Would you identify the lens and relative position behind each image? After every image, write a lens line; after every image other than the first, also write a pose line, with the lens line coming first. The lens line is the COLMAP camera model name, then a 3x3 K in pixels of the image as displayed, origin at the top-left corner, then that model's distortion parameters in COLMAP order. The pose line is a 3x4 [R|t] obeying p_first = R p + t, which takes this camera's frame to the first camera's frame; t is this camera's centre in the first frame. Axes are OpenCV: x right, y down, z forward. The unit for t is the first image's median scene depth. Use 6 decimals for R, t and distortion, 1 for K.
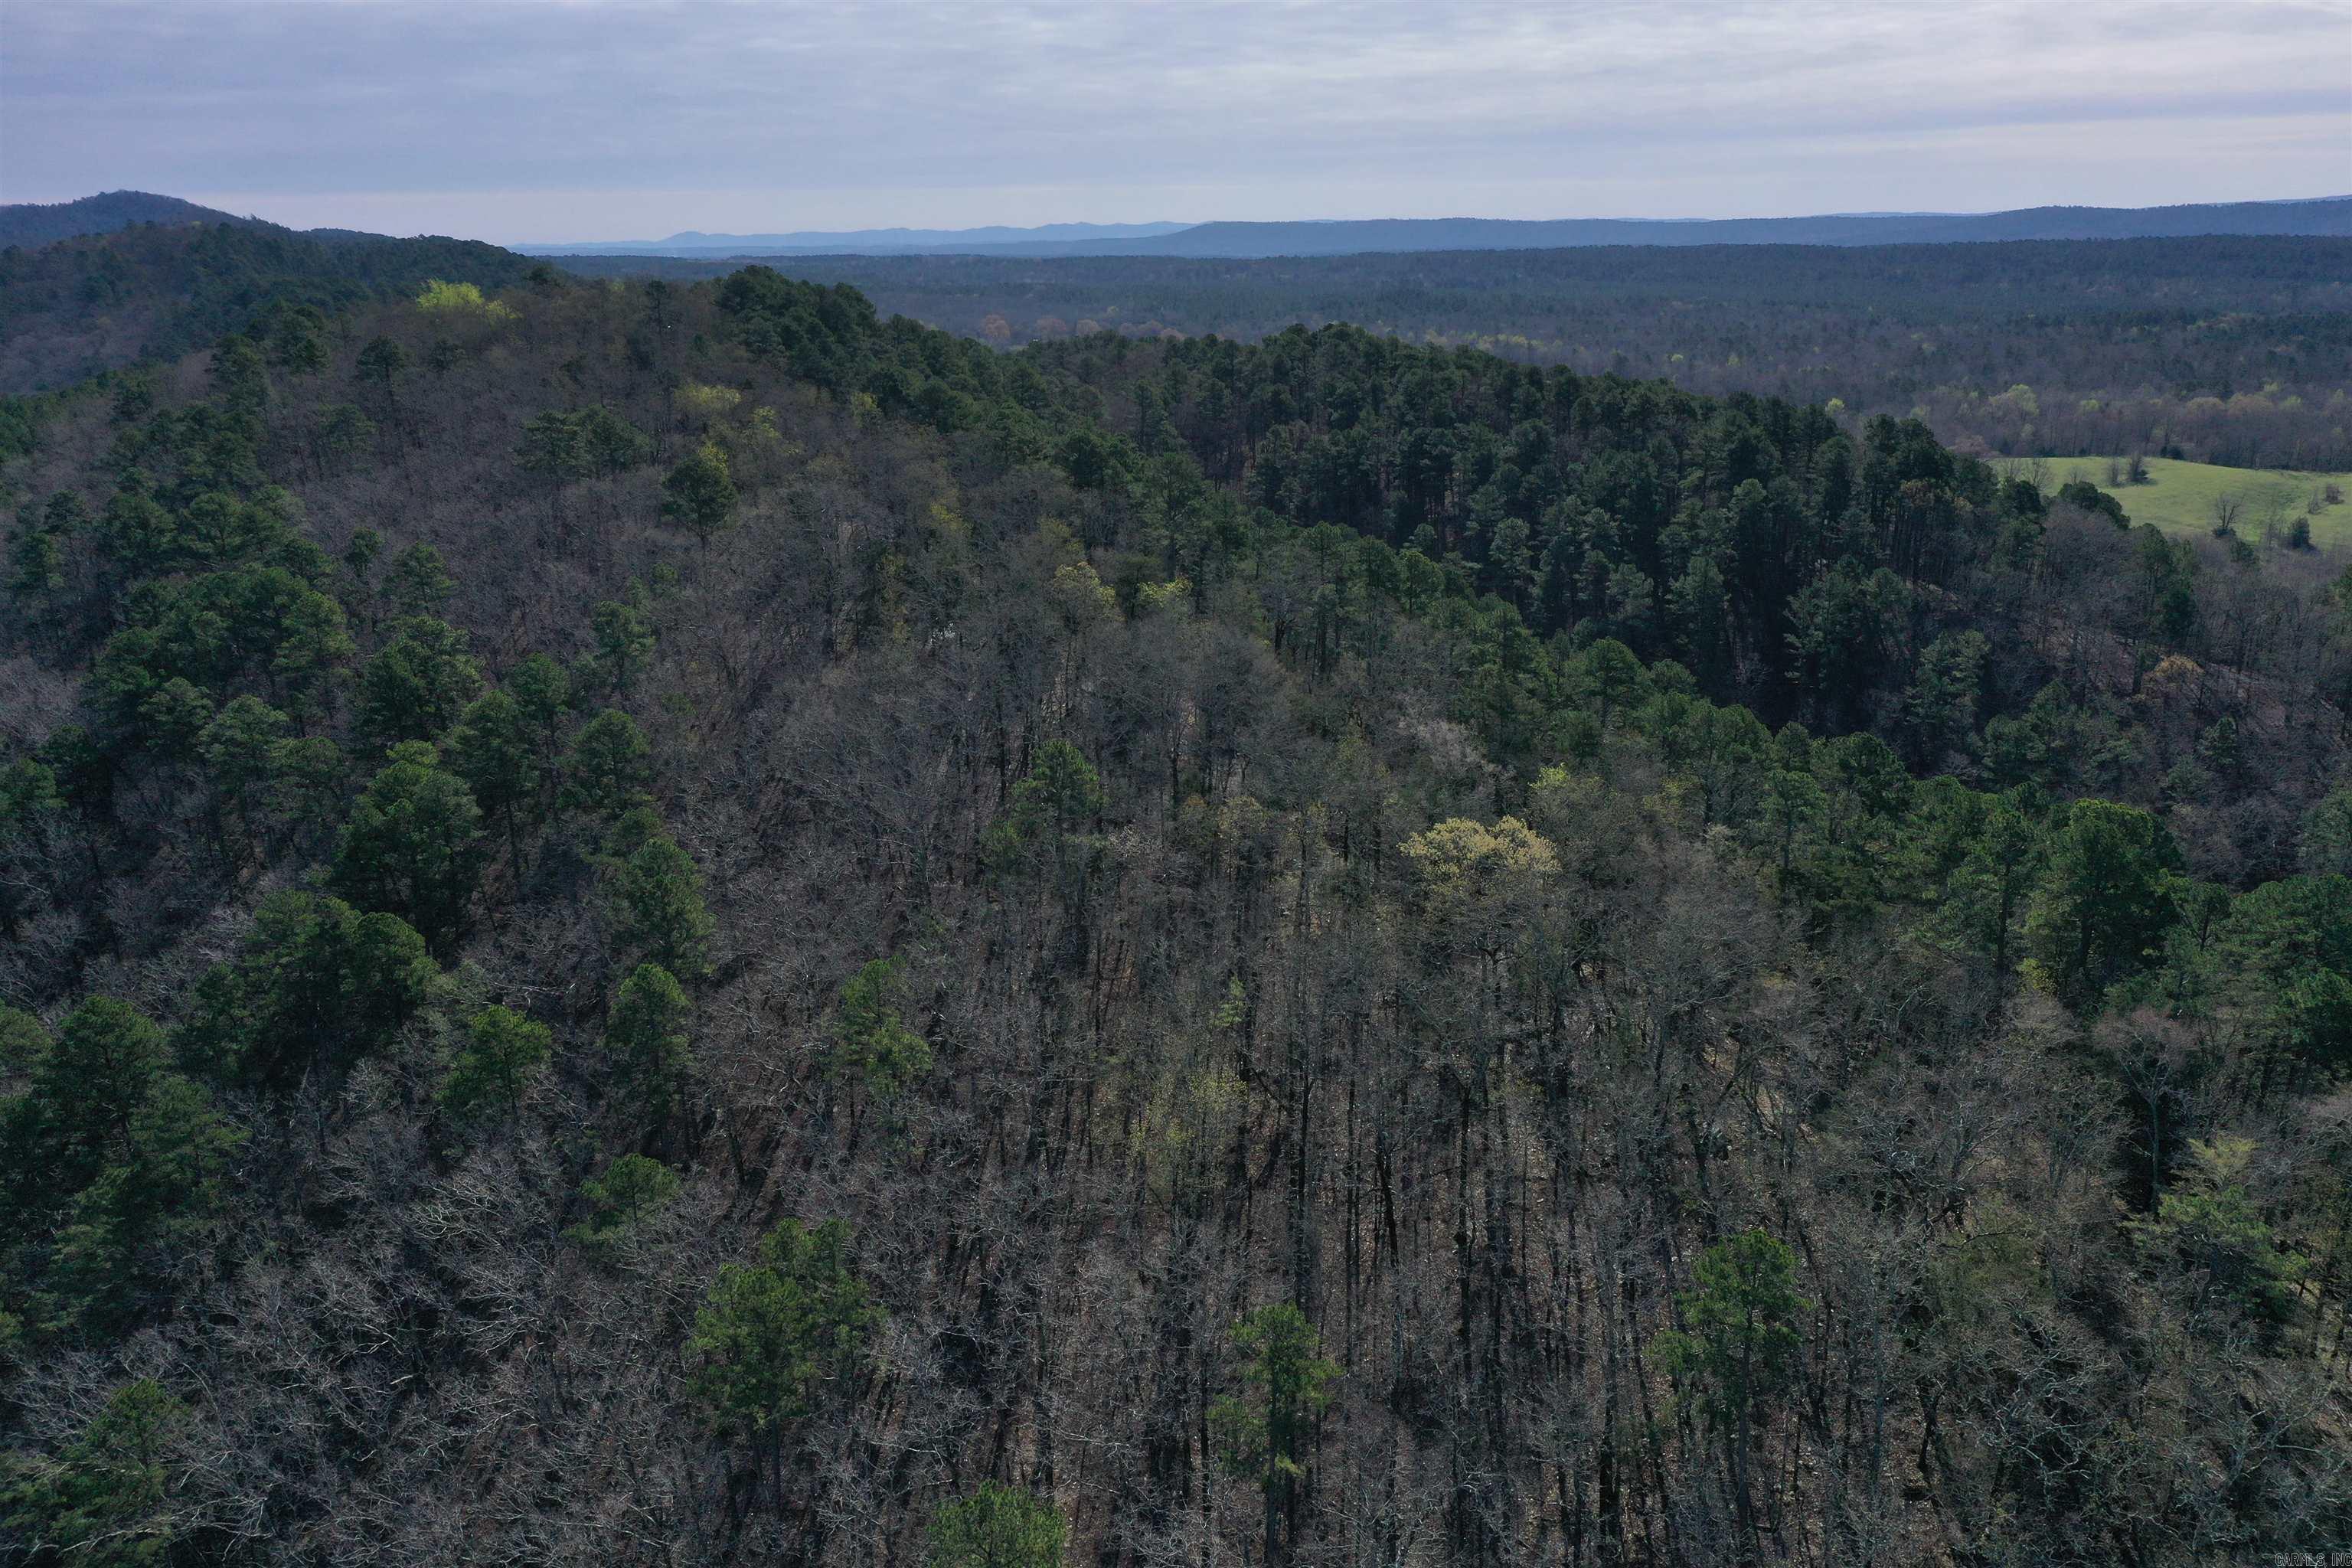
lens RADIAL K [[1872.5, 0, 1175.6], [0, 1872.5, 788.9], [0, 0, 1]] dist [0.010516, -0.000247]
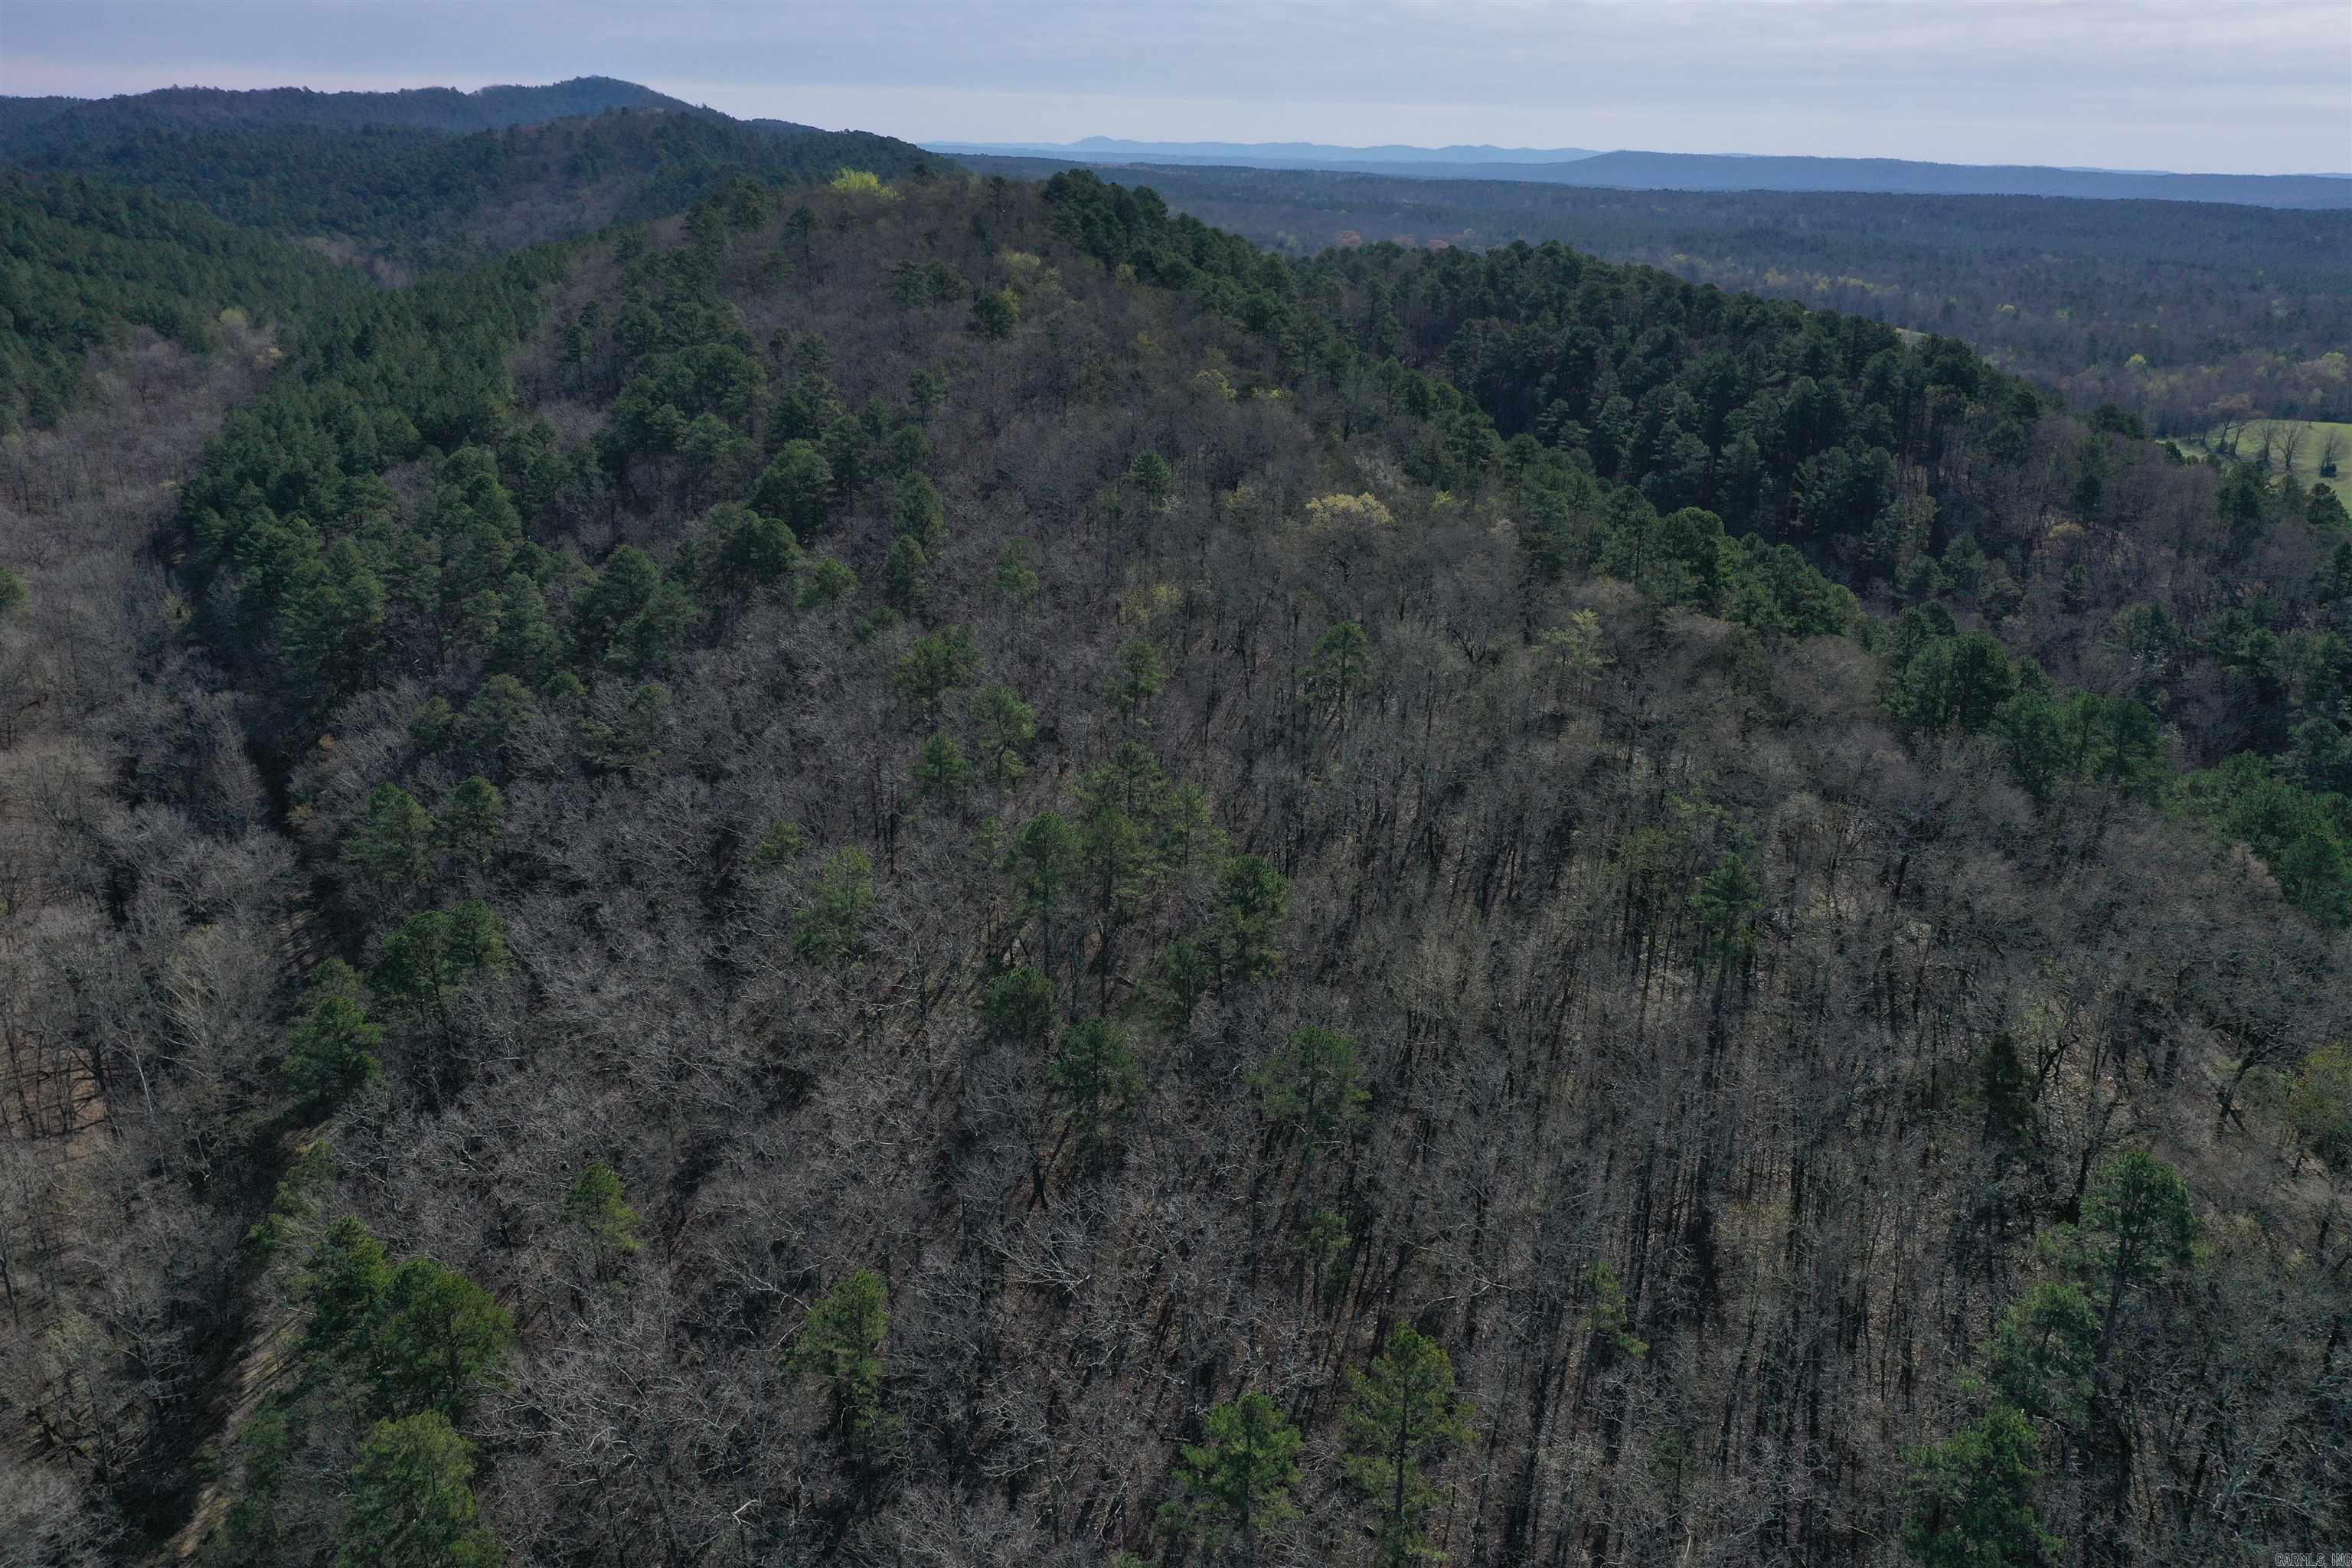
lens RADIAL K [[1872.5, 0, 1175.6], [0, 1872.5, 788.9], [0, 0, 1]] dist [0.010516, -0.000247]
pose [[0.978010, 0.108545, -0.178087, 0.147132], [-0.101406, 0.993650, 0.048742, 0.096433], [0.182247, -0.029612, 0.982807, -0.344708]]
